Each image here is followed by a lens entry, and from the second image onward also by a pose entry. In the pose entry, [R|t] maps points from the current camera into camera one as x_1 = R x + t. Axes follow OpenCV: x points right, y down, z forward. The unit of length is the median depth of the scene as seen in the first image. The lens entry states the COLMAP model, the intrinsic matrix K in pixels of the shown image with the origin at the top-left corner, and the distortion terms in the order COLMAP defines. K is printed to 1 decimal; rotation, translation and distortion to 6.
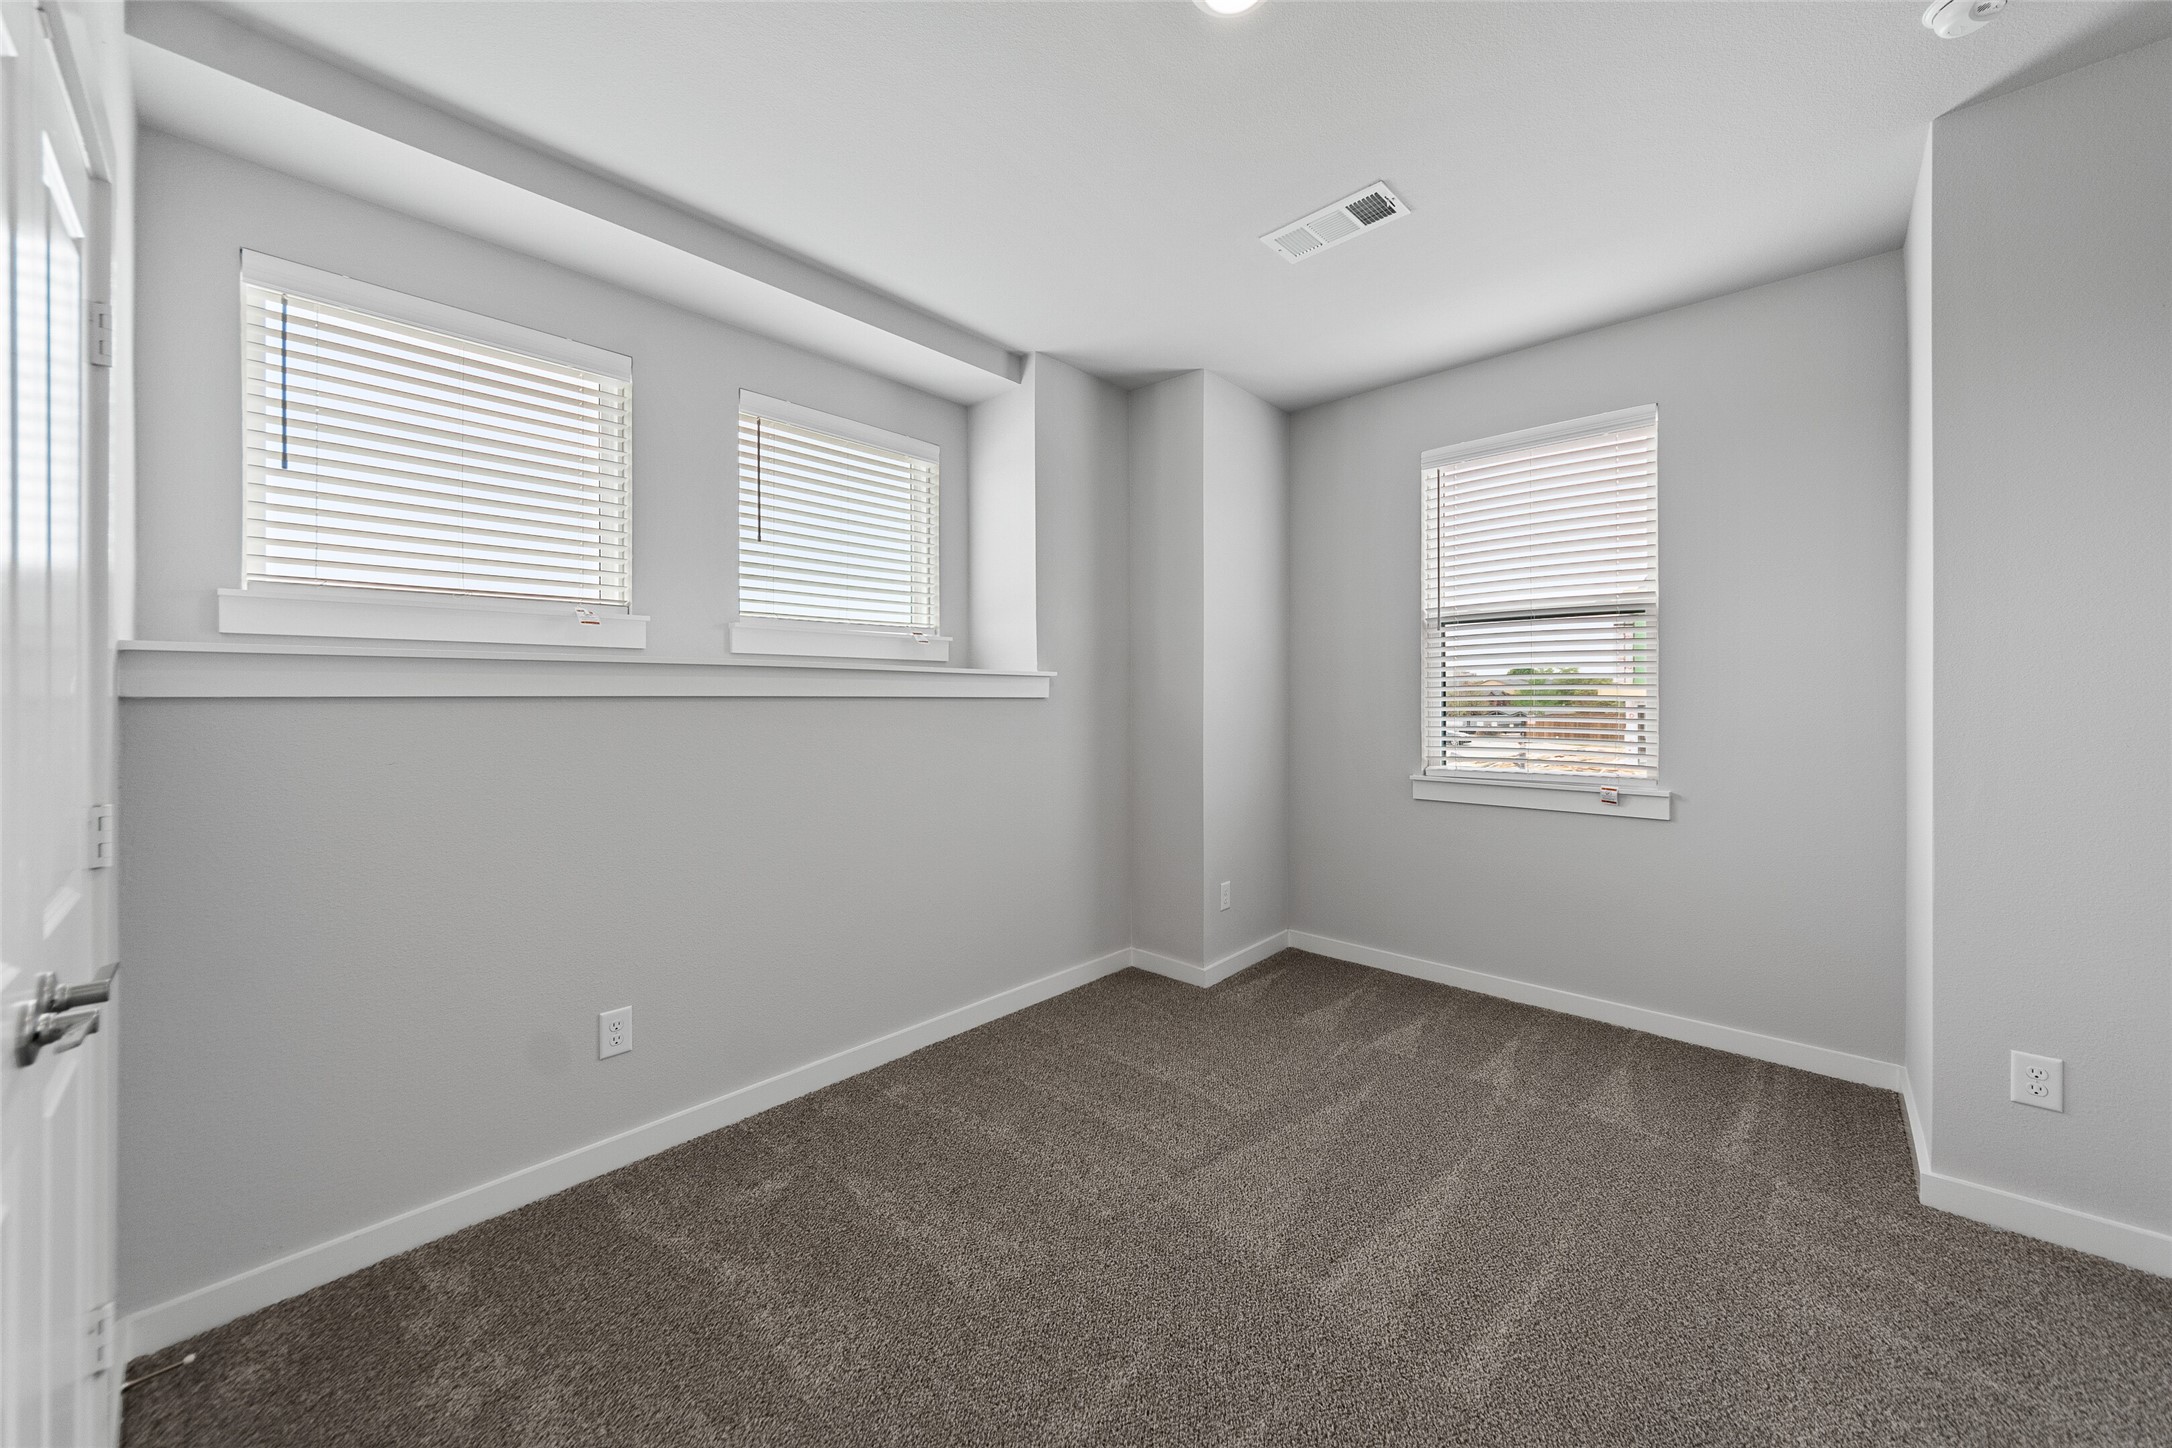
lens RADIAL K [[773.2, 0, 1085.4], [0, 773.2, 714.3], [0, 0, 1]] dist [-0.001191, -0.004368]
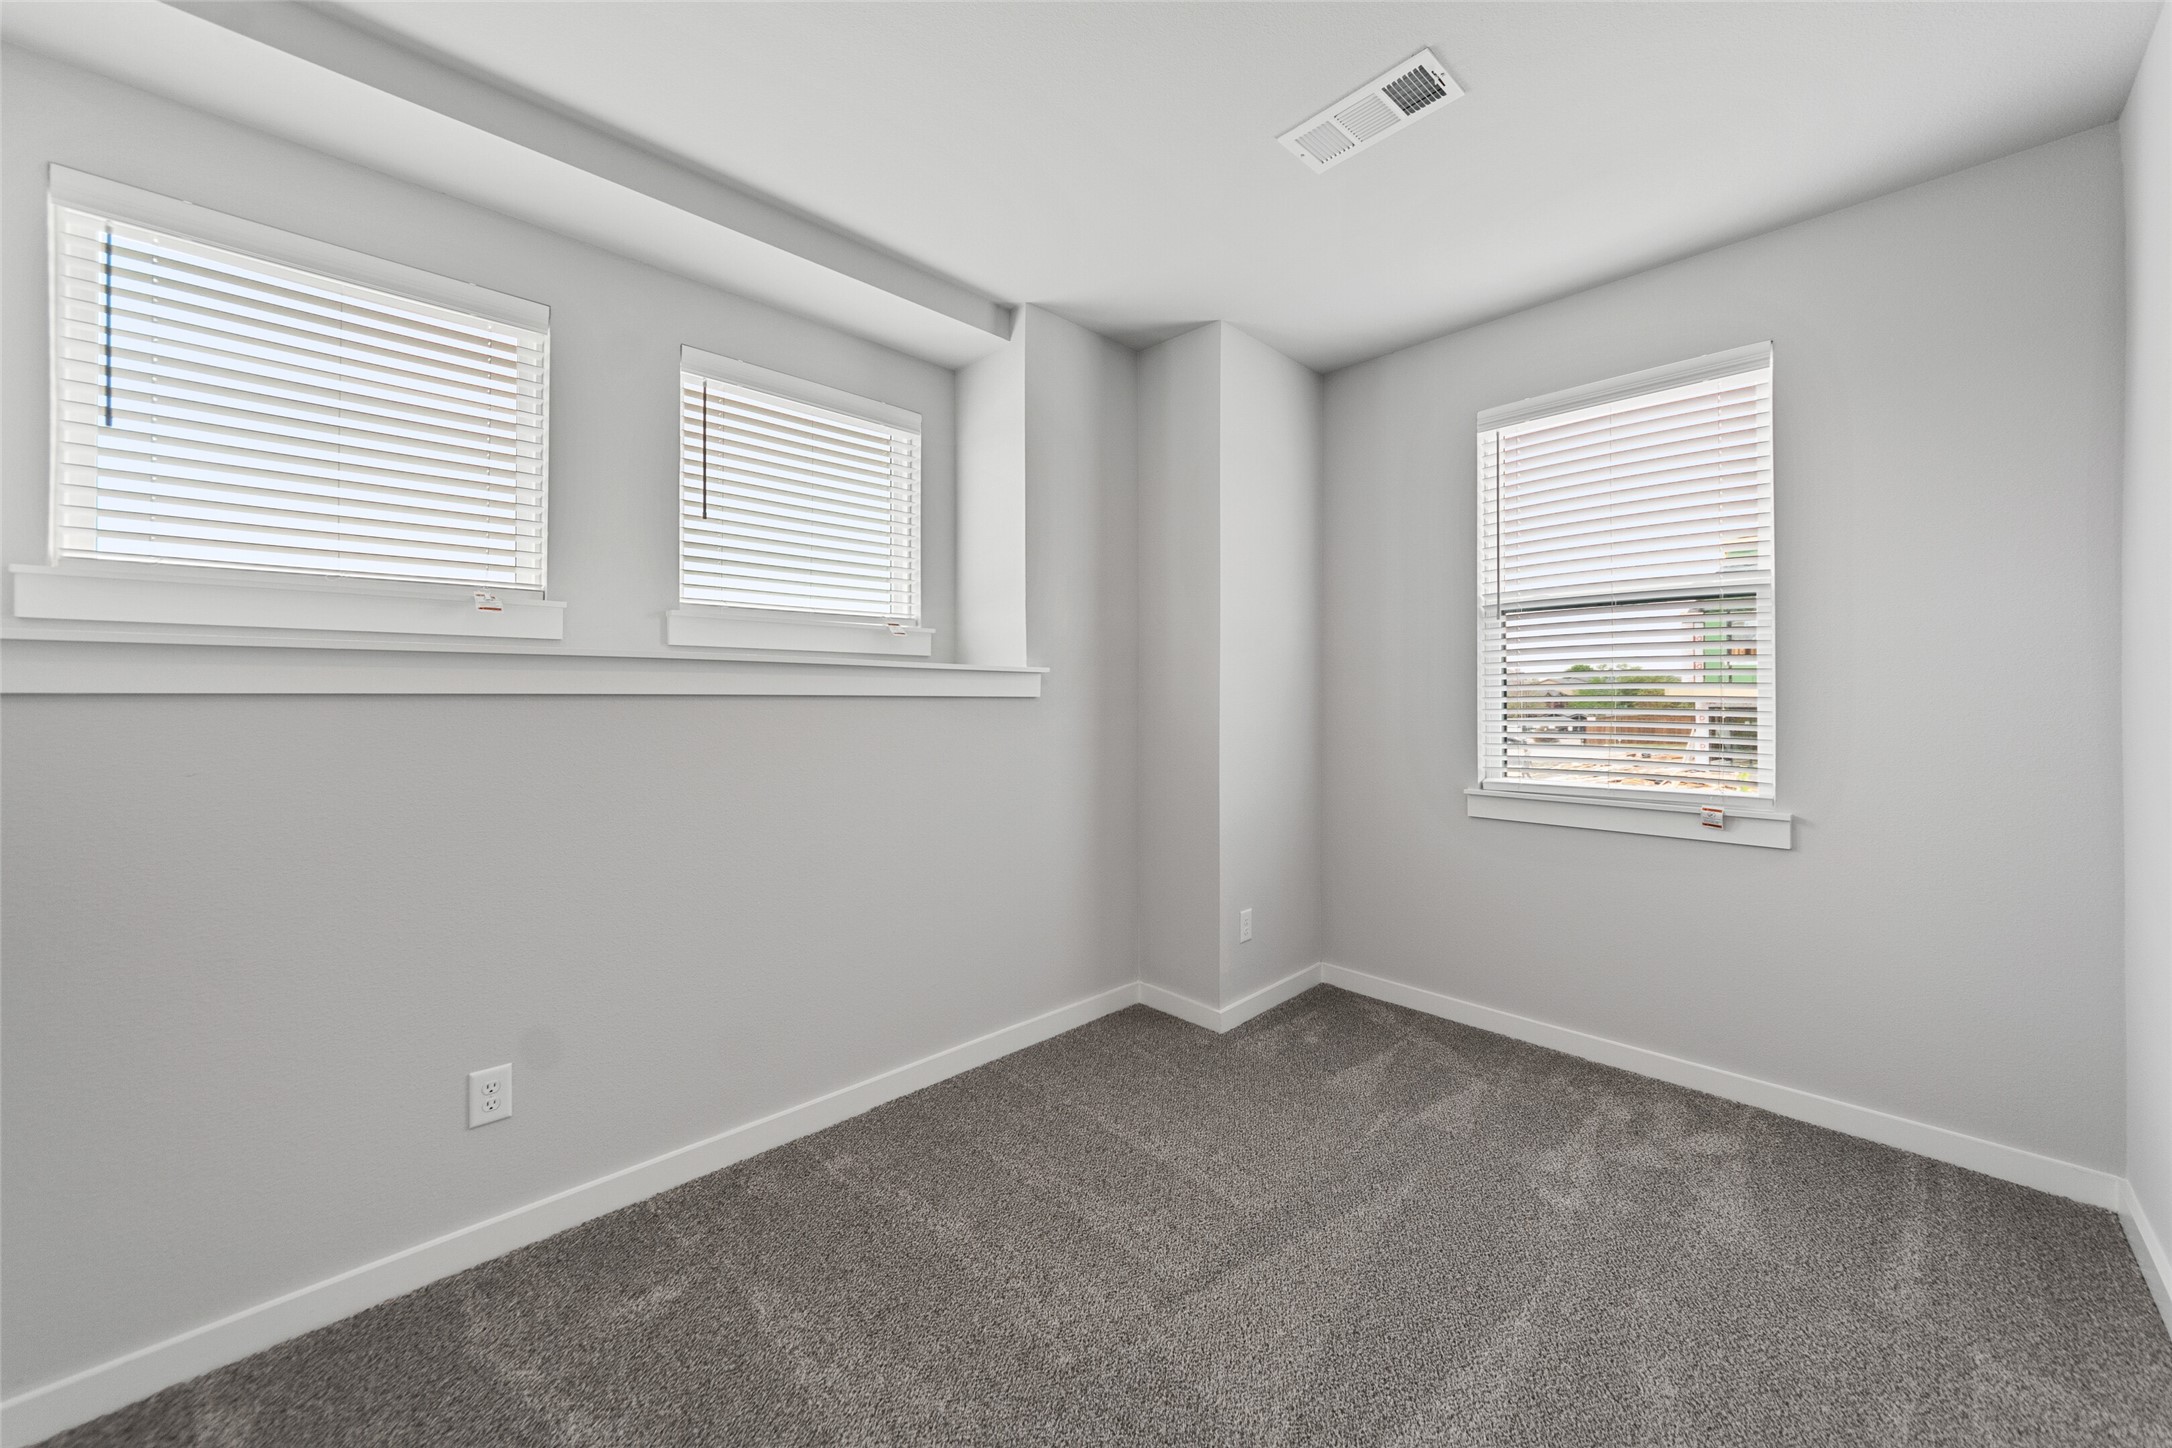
lens RADIAL K [[793.4, 0, 1074.3], [0, 793.4, 707.9], [0, 0, 1]] dist [-0.013749, 0.002932]
pose [[0.998320, 0.002957, -0.057859, 0.058478], [-0.003456, 0.999958, -0.008518, -0.002622], [0.057832, 0.008704, 0.998288, 0.148734]]
